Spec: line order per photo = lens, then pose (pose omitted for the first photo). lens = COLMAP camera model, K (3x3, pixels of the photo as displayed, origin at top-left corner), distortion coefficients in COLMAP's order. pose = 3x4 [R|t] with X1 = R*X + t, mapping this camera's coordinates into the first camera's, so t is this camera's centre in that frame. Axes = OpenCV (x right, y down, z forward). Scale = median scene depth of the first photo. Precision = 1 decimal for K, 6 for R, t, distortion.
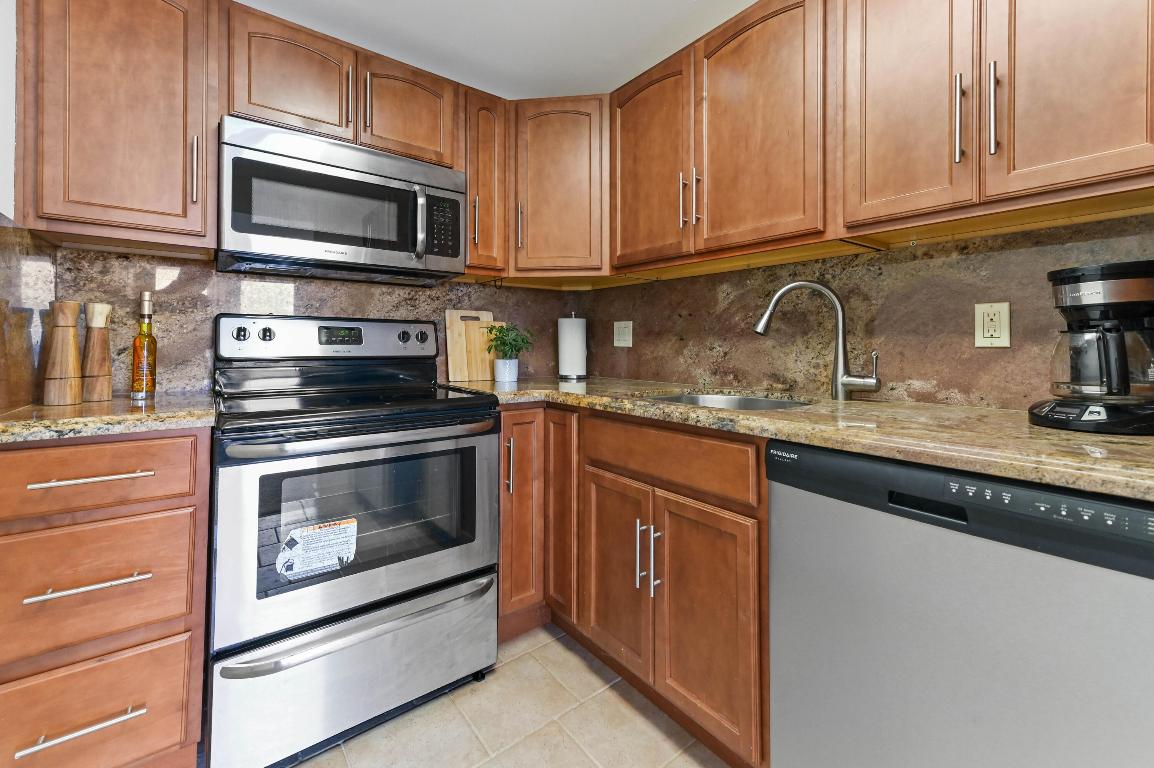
lens RADIAL K [[475.3, 0, 574.8], [0, 475.3, 340.9], [0, 0, 1]] dist [0.014544, 0.000234]
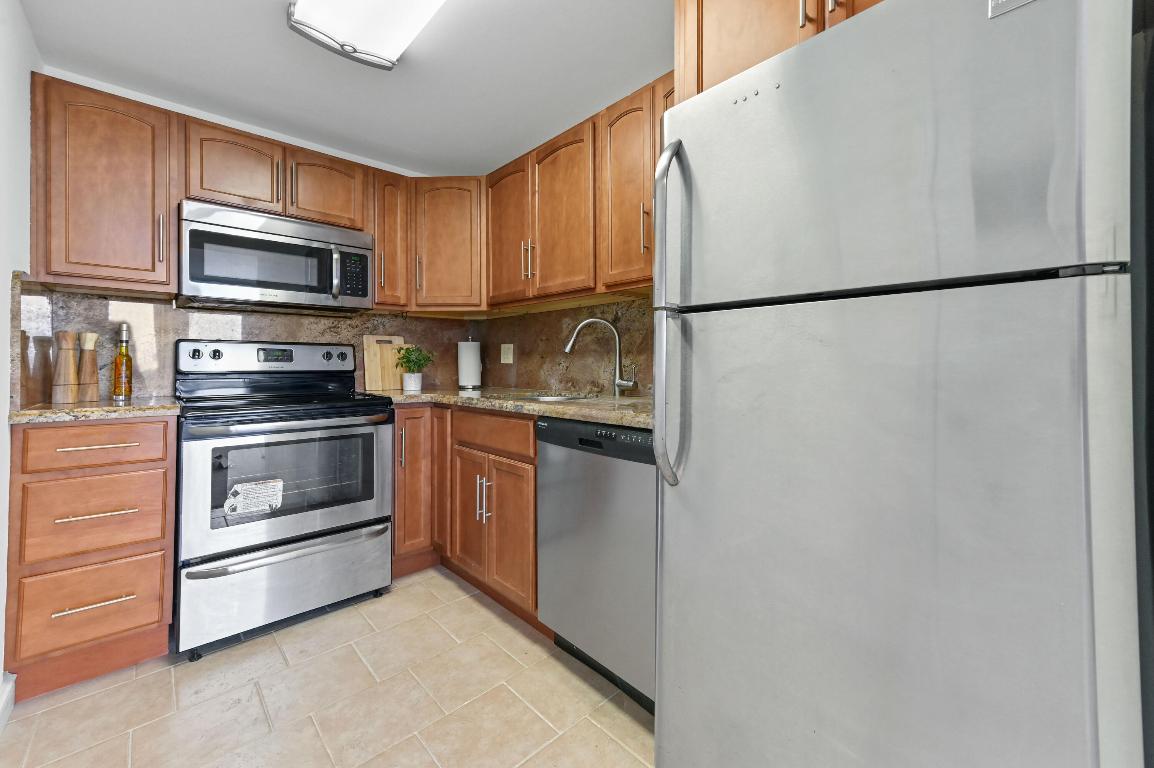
lens RADIAL K [[464.6, 0, 575.7], [0, 464.6, 363.1], [0, 0, 1]] dist [0.020012, -0.000130]
pose [[0.996635, -0.003823, 0.081884, 0.288255], [0.003407, 0.999981, 0.005211, 0.008469], [-0.081902, -0.004914, 0.996628, -0.452329]]
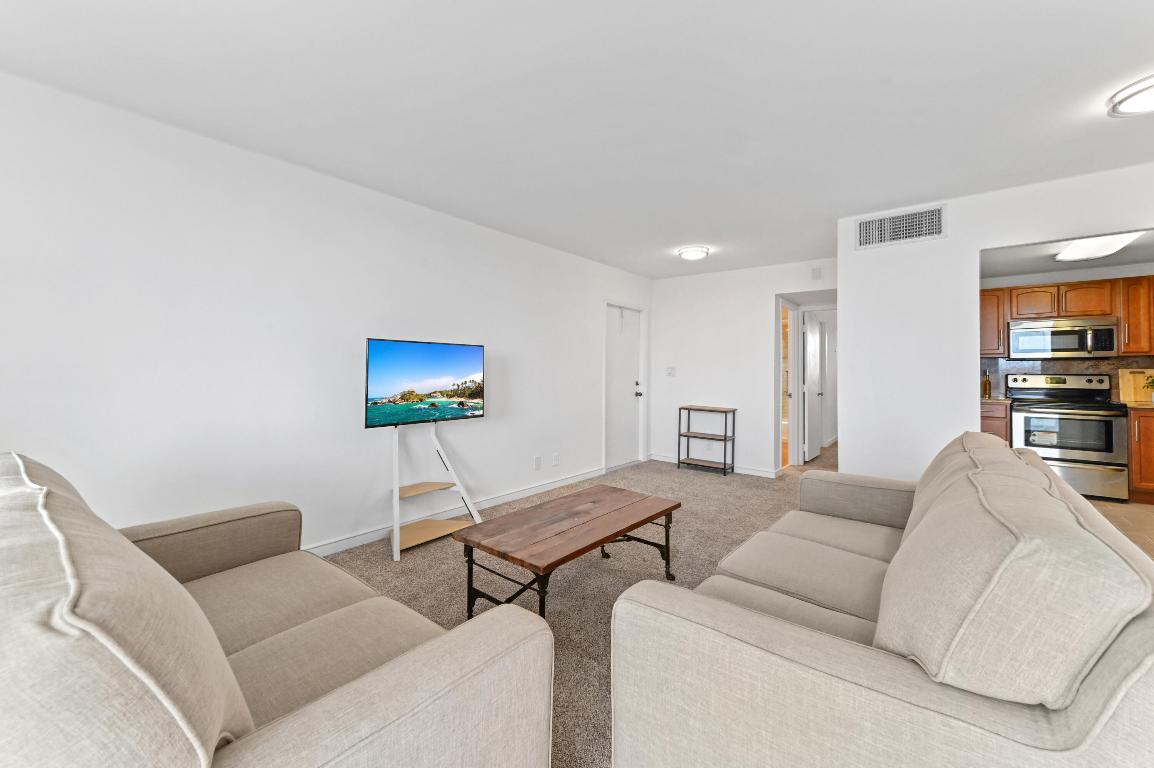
lens RADIAL K [[464.6, 0, 575.7], [0, 464.6, 363.1], [0, 0, 1]] dist [0.020012, -0.000130]
pose [[0.243771, -0.025176, -0.969506, 1.854285], [-0.000388, 0.999660, -0.026057, -0.048980], [0.969833, 0.006728, 0.243678, -2.936640]]
